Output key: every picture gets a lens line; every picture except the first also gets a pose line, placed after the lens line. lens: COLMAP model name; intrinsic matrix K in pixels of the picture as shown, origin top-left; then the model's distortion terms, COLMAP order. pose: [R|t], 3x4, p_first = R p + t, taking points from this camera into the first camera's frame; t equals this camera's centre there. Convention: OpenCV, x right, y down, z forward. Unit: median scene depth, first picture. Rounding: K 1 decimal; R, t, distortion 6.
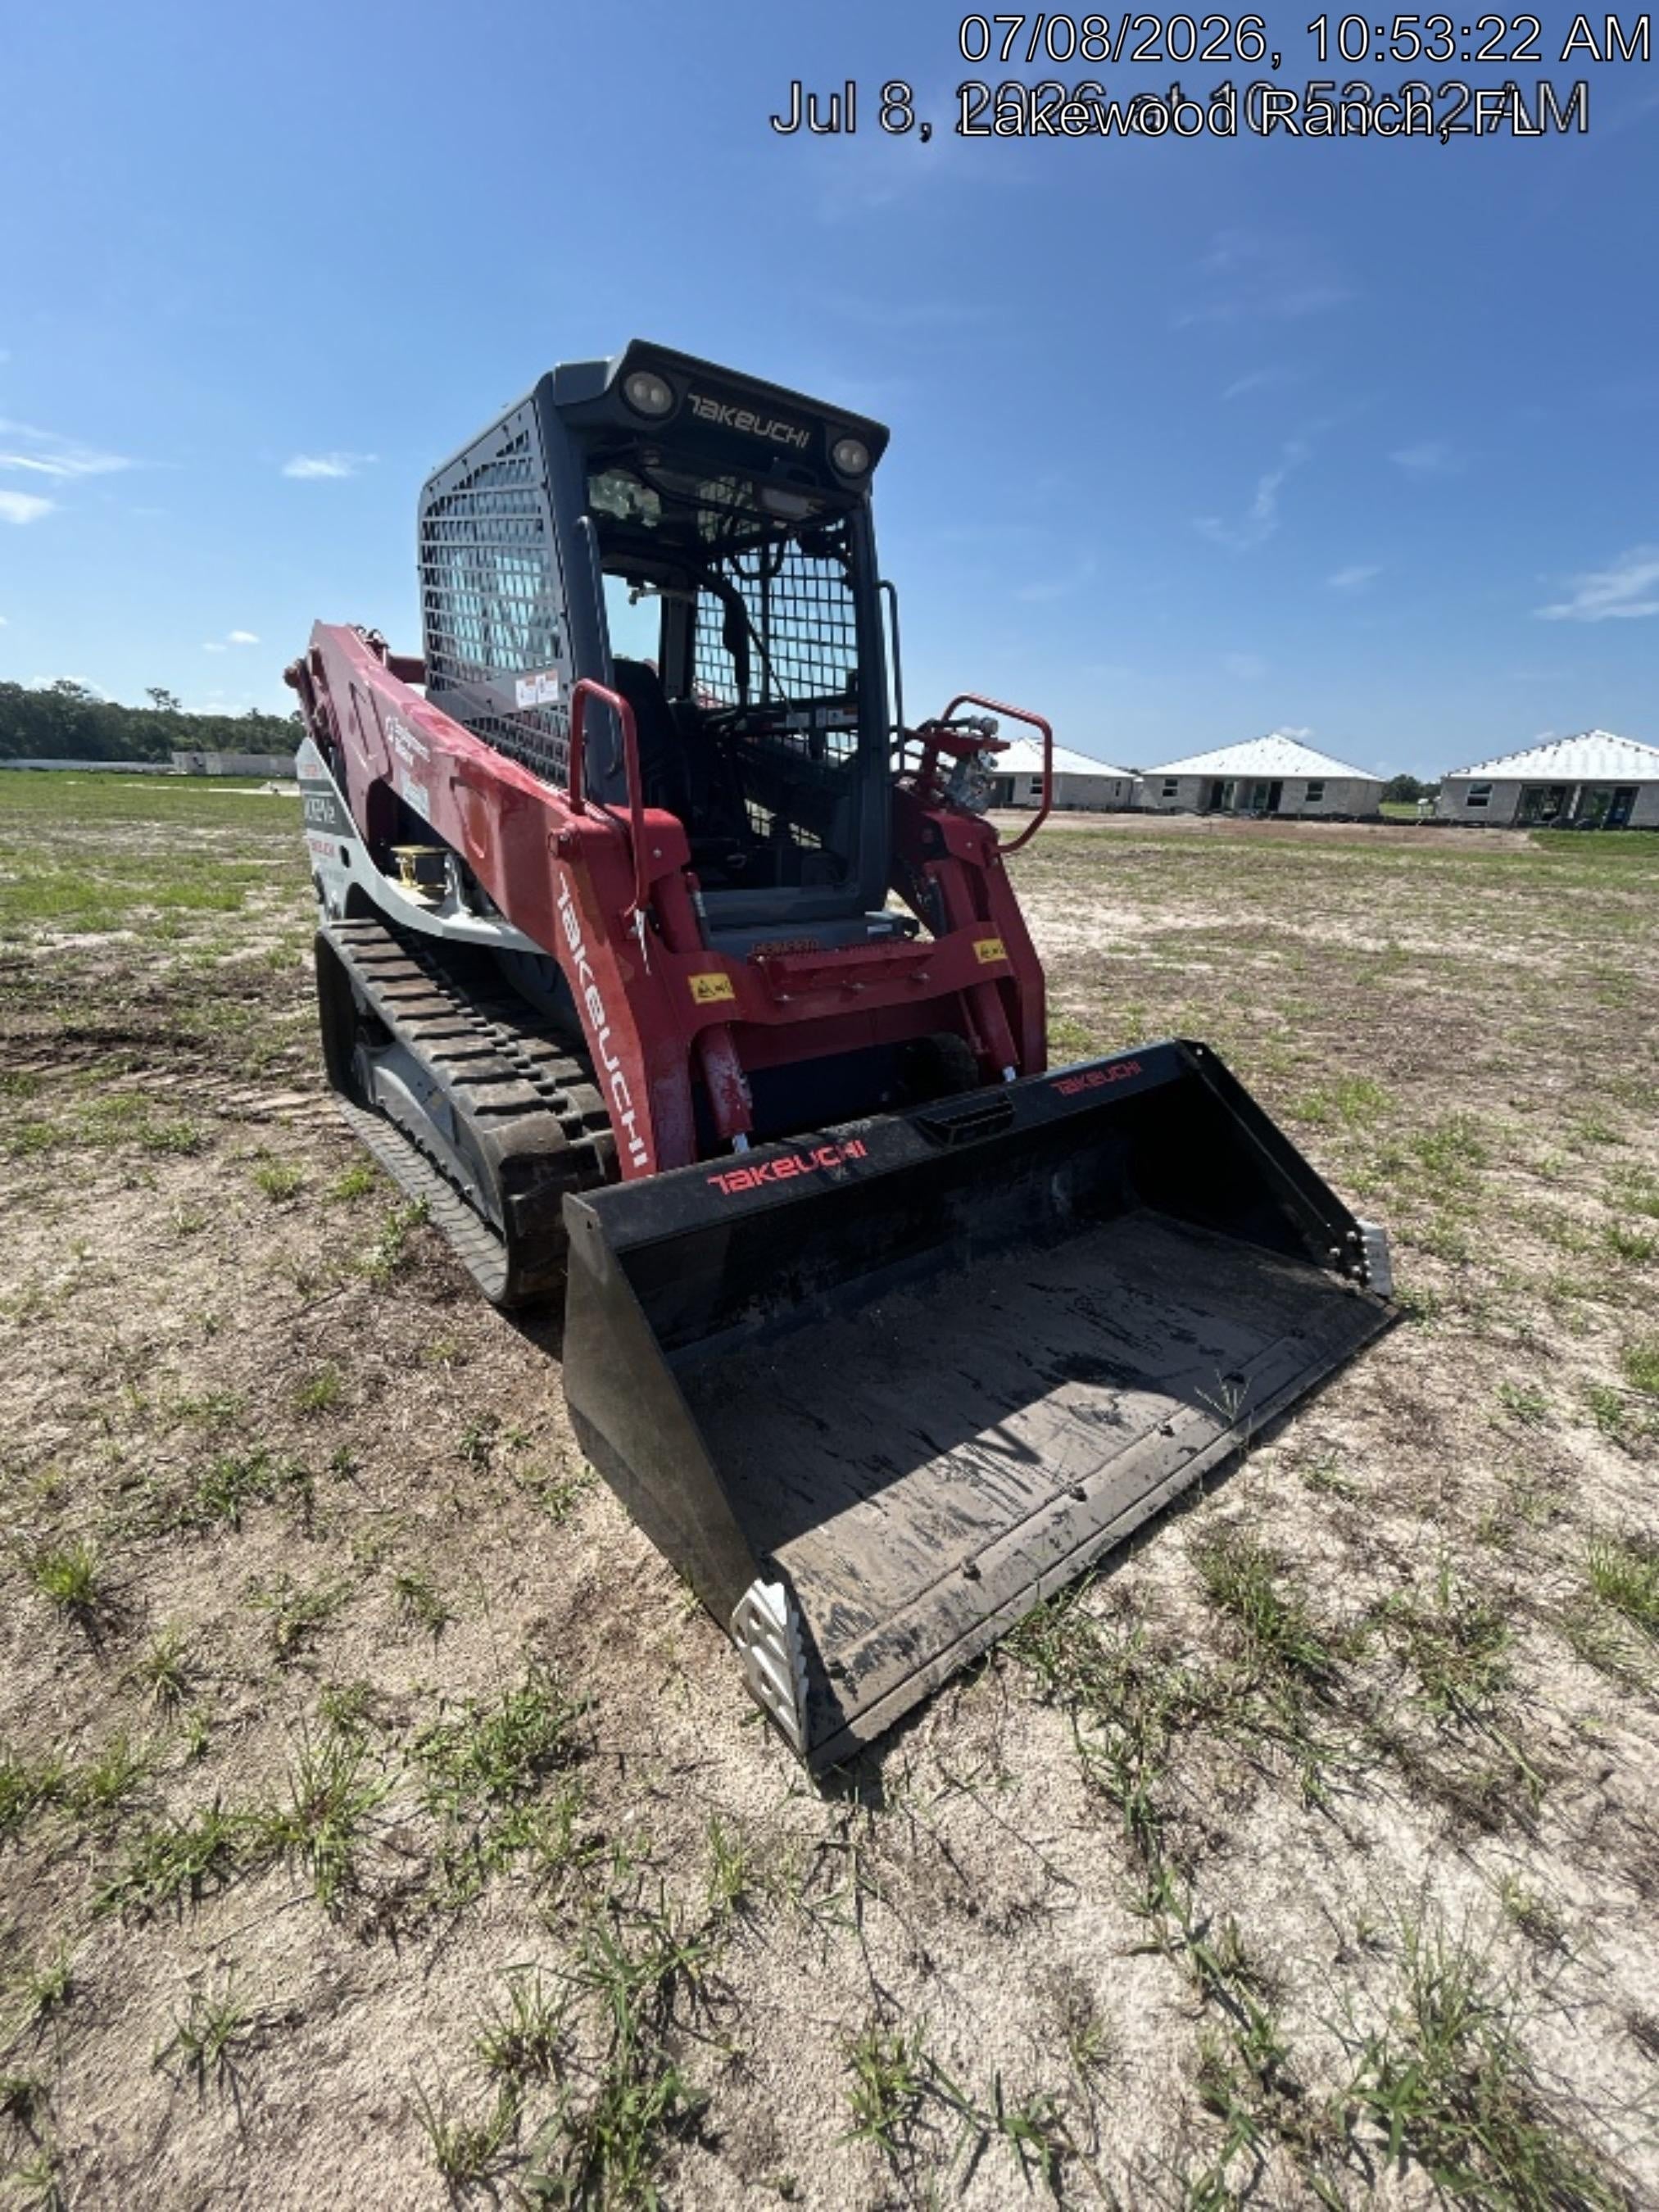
lens RADIAL K [[901.9, 0, 840.4], [0, 901.9, 1104.9], [0, 0, 1]] dist [0.001666, 0.001060]
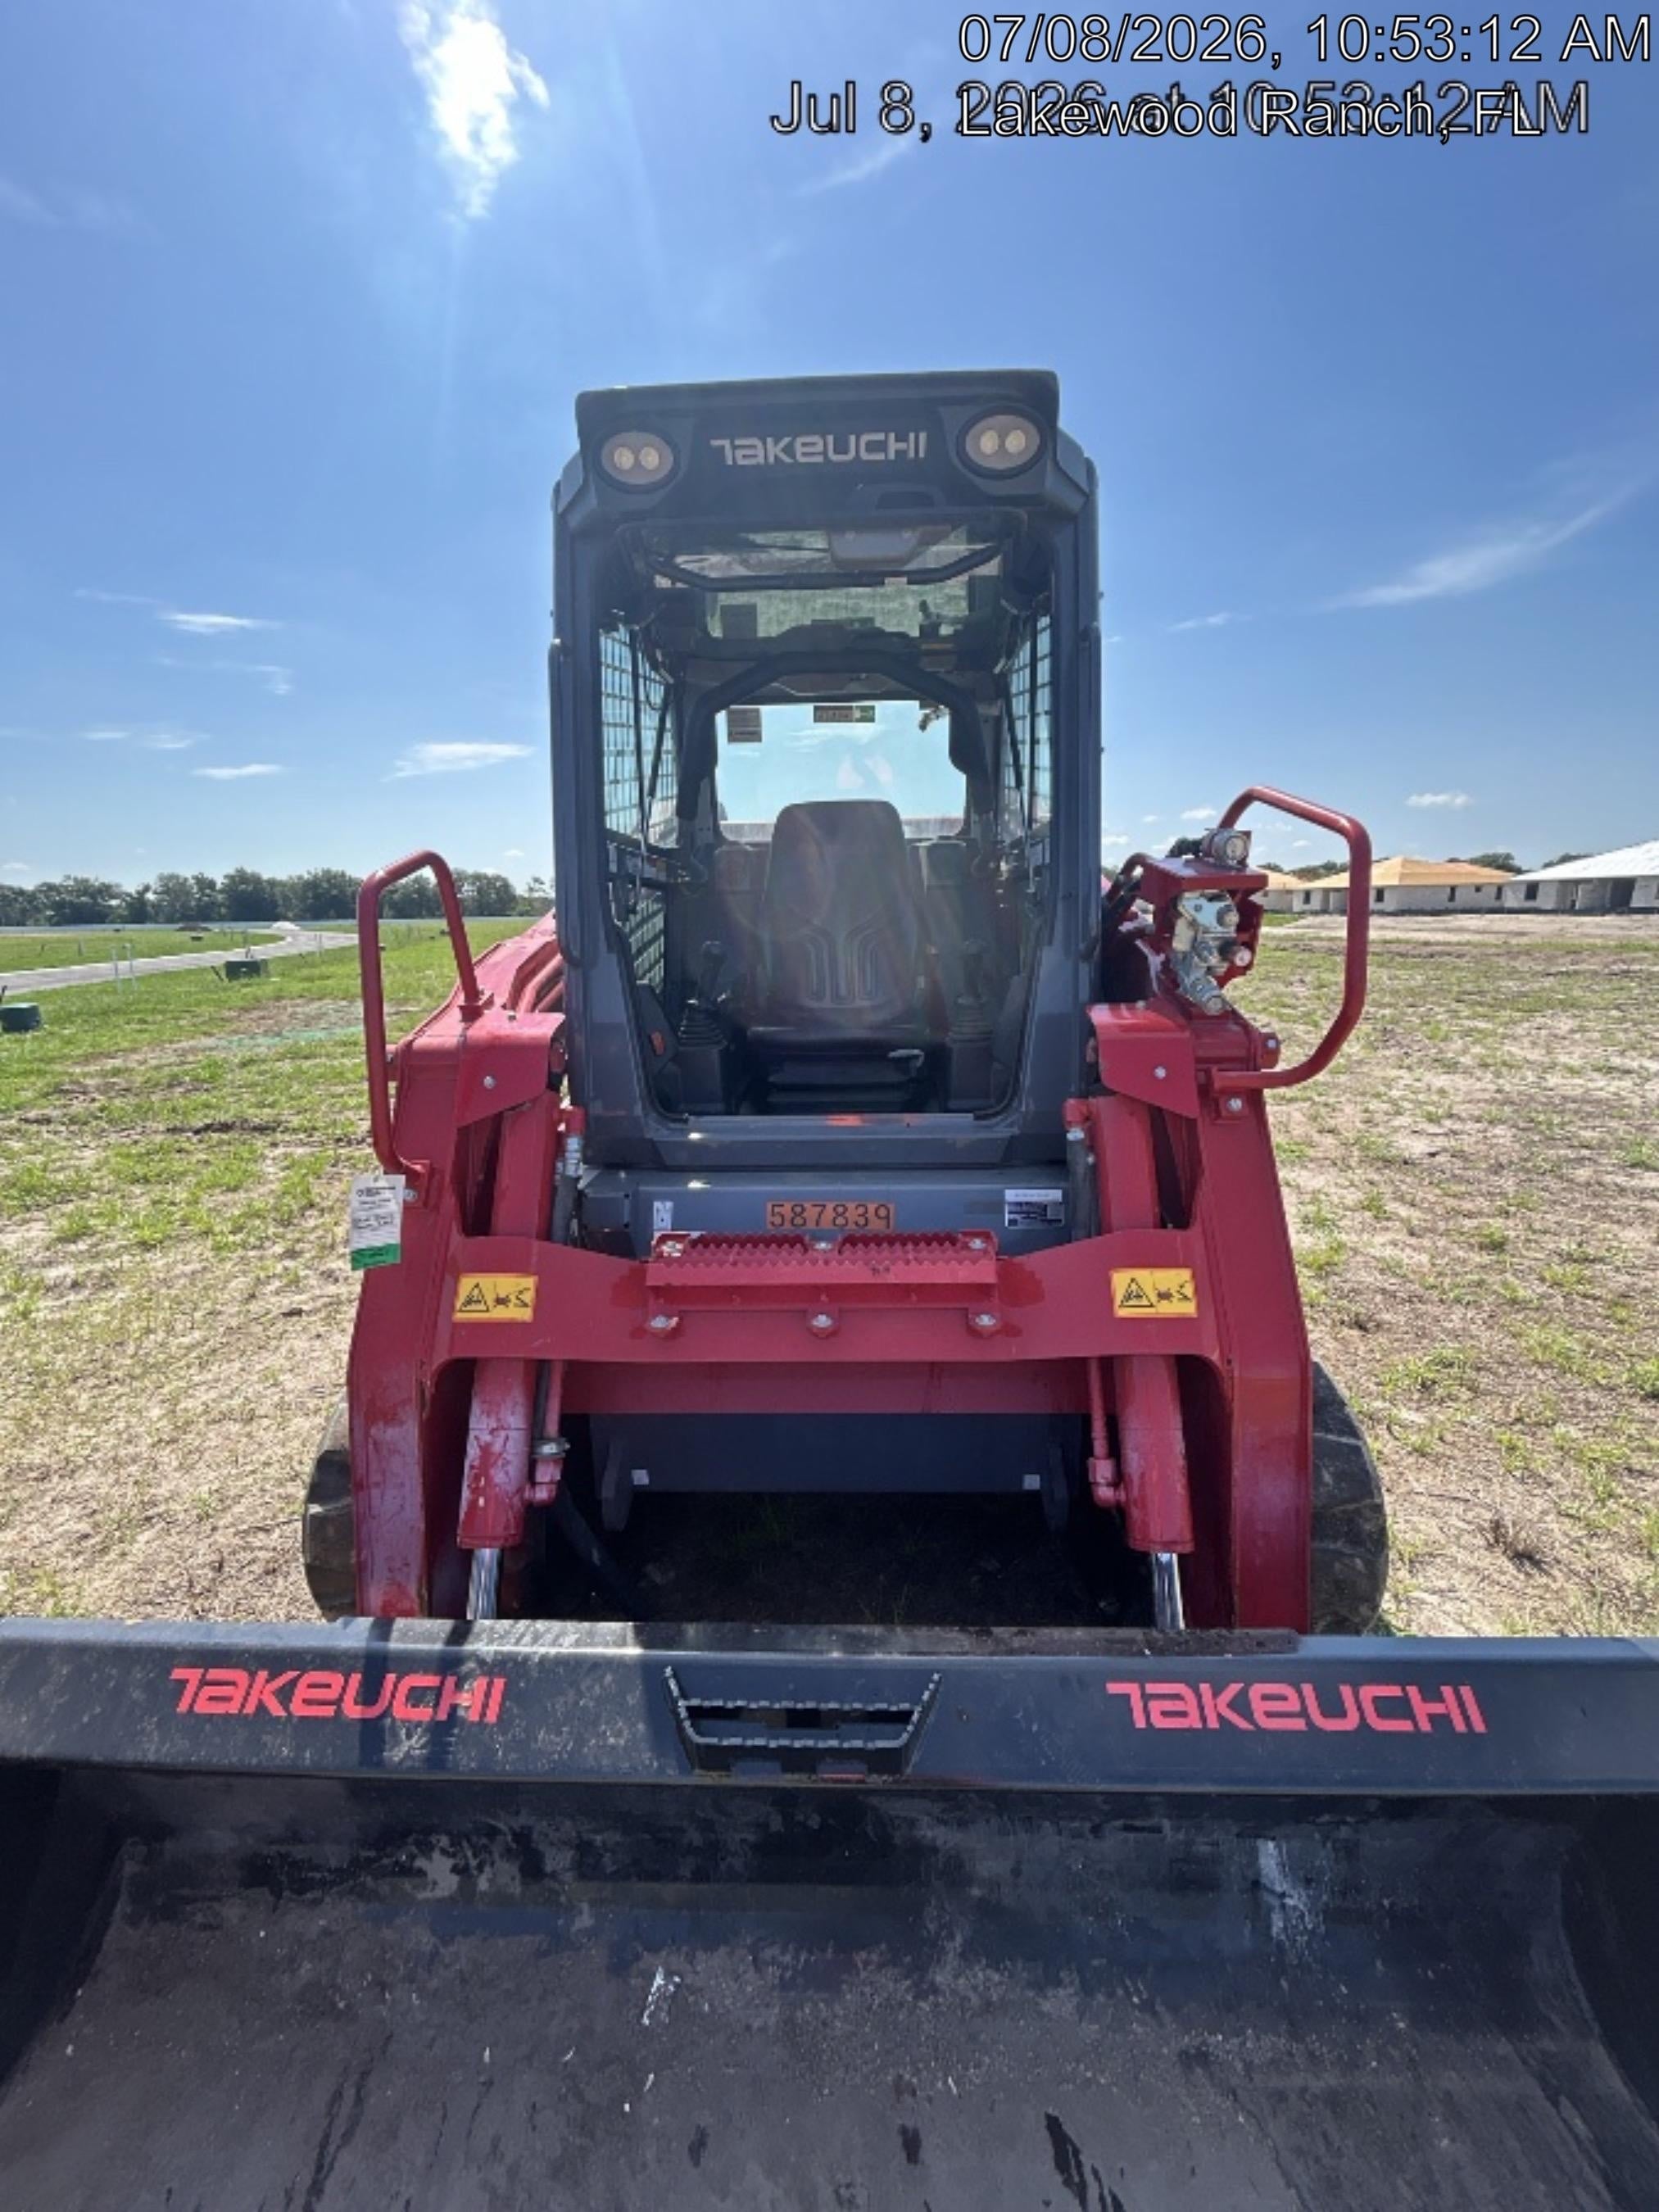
lens RADIAL K [[901.9, 0, 830.6], [0, 901.9, 1103.1], [0, 0, 1]] dist [0.001666, 0.001060]
pose [[0.751524, 0.094549, -0.652895, 0.459340], [-0.178989, 0.981777, -0.063852, -0.279753], [0.634960, 0.164847, 0.754752, 0.683454]]
